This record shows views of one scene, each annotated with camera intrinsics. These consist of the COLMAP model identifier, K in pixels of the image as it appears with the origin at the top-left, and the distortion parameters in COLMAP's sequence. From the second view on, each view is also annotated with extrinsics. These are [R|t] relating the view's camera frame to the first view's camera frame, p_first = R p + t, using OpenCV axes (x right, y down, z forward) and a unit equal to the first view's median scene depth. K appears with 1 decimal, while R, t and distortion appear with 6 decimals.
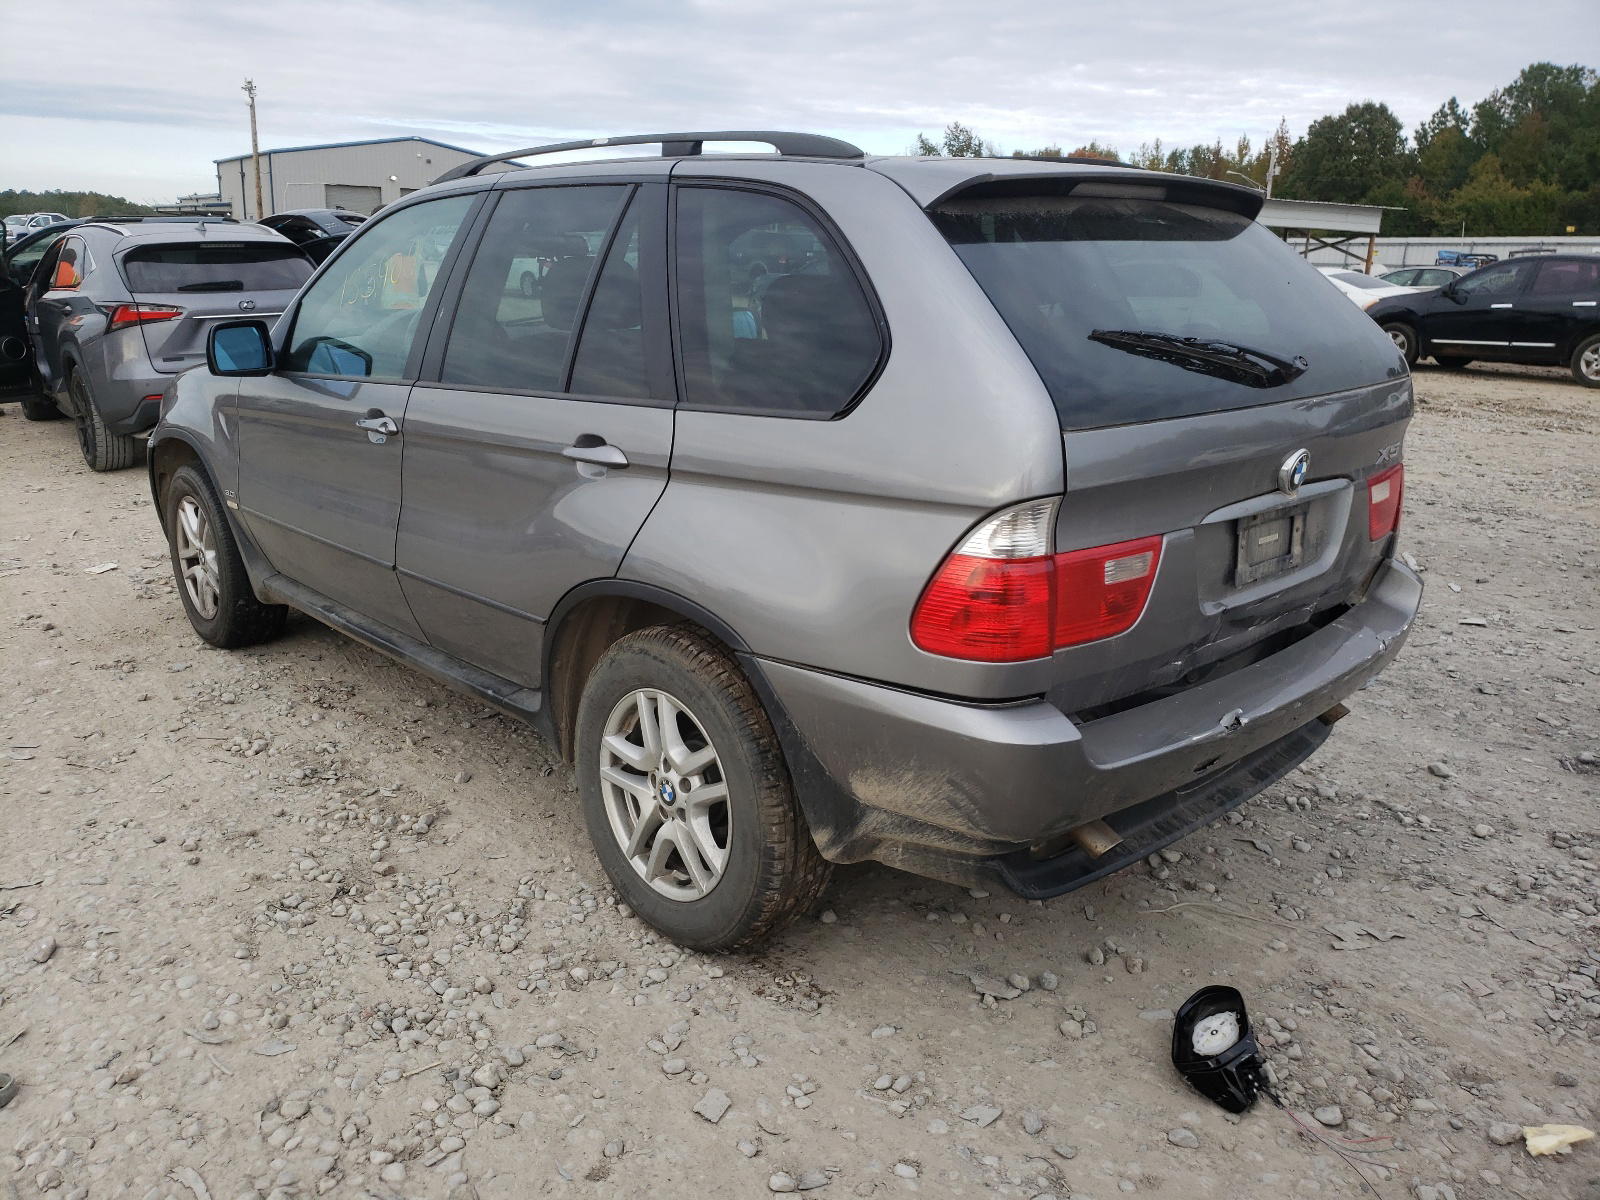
lens RADIAL K [[1235.9, 0, 790.1], [0, 1235.9, 603.3], [0, 0, 1]] dist [0.025643, -0.005671]
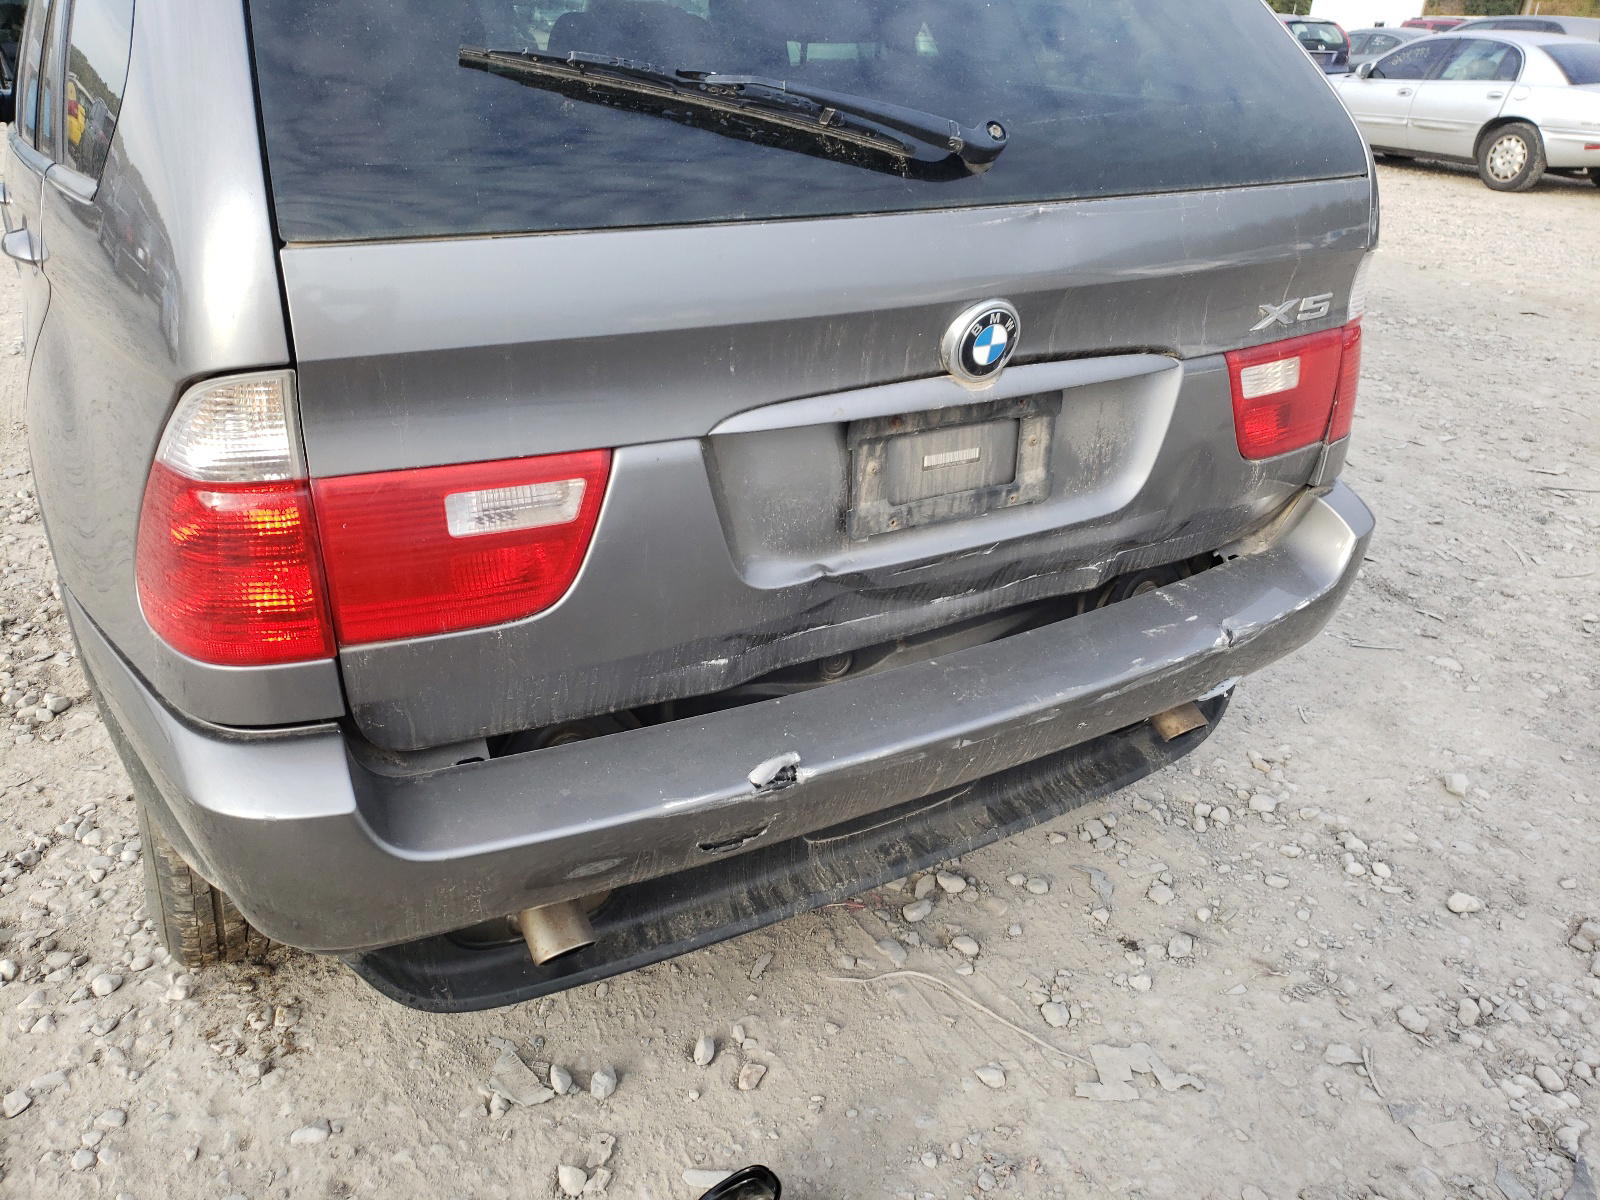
lens RADIAL K [[1235.9, 0, 804.3], [0, 1235.9, 603.5], [0, 0, 1]] dist [0.025643, -0.005671]
pose [[0.976259, 0.097965, -0.193186, 0.439534], [-0.067670, 0.985179, 0.157618, -0.070937], [0.205764, -0.140803, 0.968419, 0.419943]]
